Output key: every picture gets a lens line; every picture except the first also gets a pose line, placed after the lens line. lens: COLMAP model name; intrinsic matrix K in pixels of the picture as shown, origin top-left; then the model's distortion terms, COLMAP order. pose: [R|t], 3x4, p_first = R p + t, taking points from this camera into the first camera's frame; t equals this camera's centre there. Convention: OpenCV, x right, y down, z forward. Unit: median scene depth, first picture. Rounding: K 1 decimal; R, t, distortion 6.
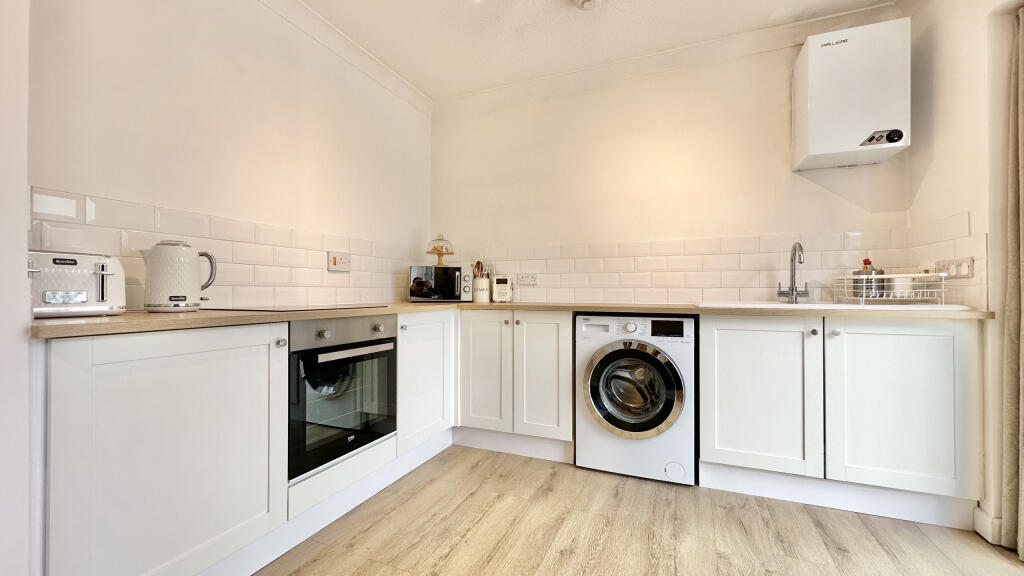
lens RADIAL K [[409.2, 0, 509.4], [0, 409.2, 289.0], [0, 0, 1]] dist [-0.003710, 0.001048]
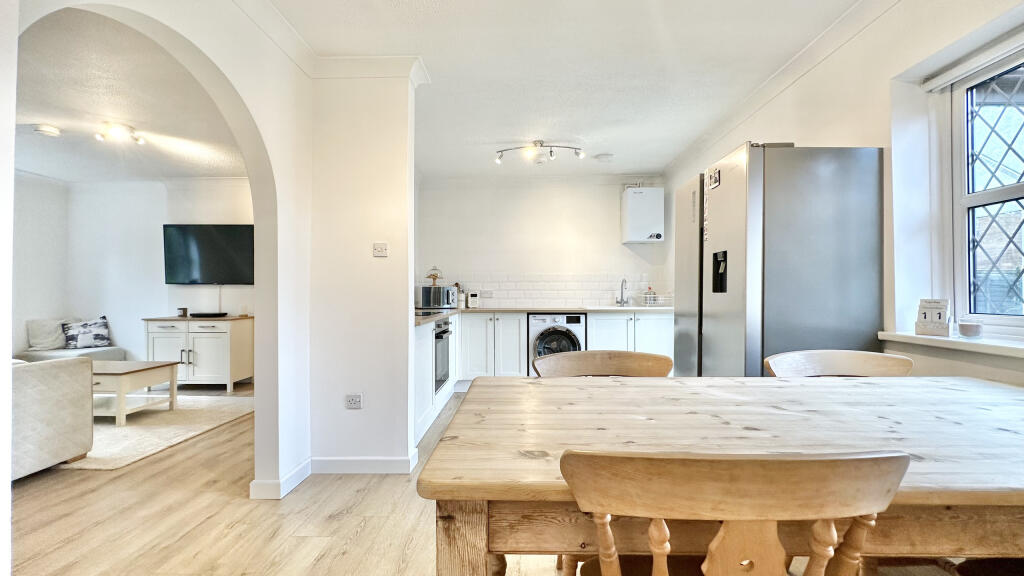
lens RADIAL K [[409.2, 0, 511.7], [0, 409.2, 289.0], [0, 0, 1]] dist [-0.003710, 0.001048]
pose [[0.930526, 0.000029, 0.366227, -0.659885], [0.001259, 0.999994, -0.003280, -0.053313], [-0.366225, 0.003513, 0.930520, -0.820454]]
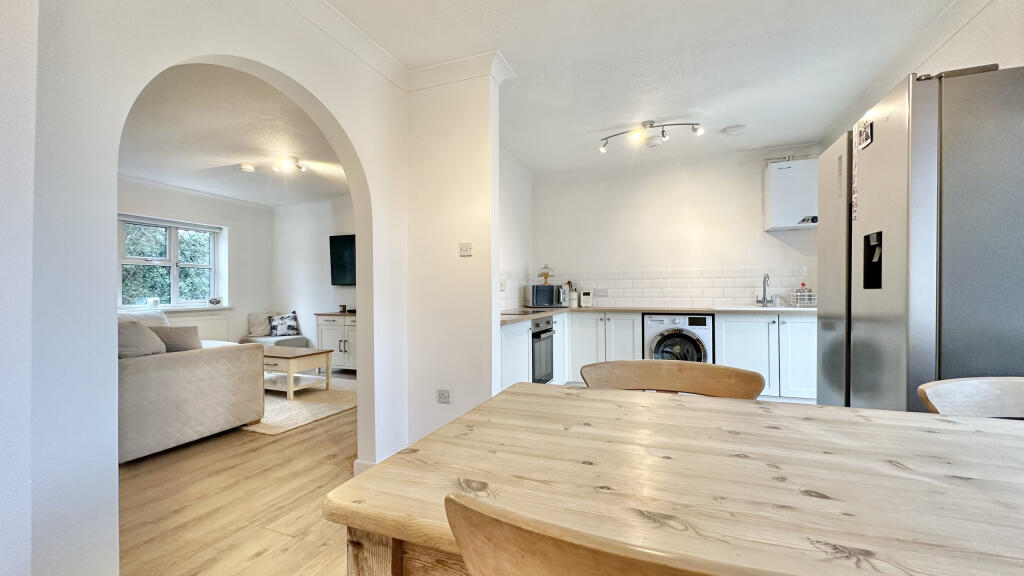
lens RADIAL K [[409.2, 0, 511.0], [0, 409.2, 288.7], [0, 0, 1]] dist [-0.003710, 0.001048]
pose [[0.999586, -0.007691, 0.027723, -0.484834], [0.007761, 0.999967, -0.002409, -0.050933], [-0.027703, 0.002623, 0.999613, -0.789848]]
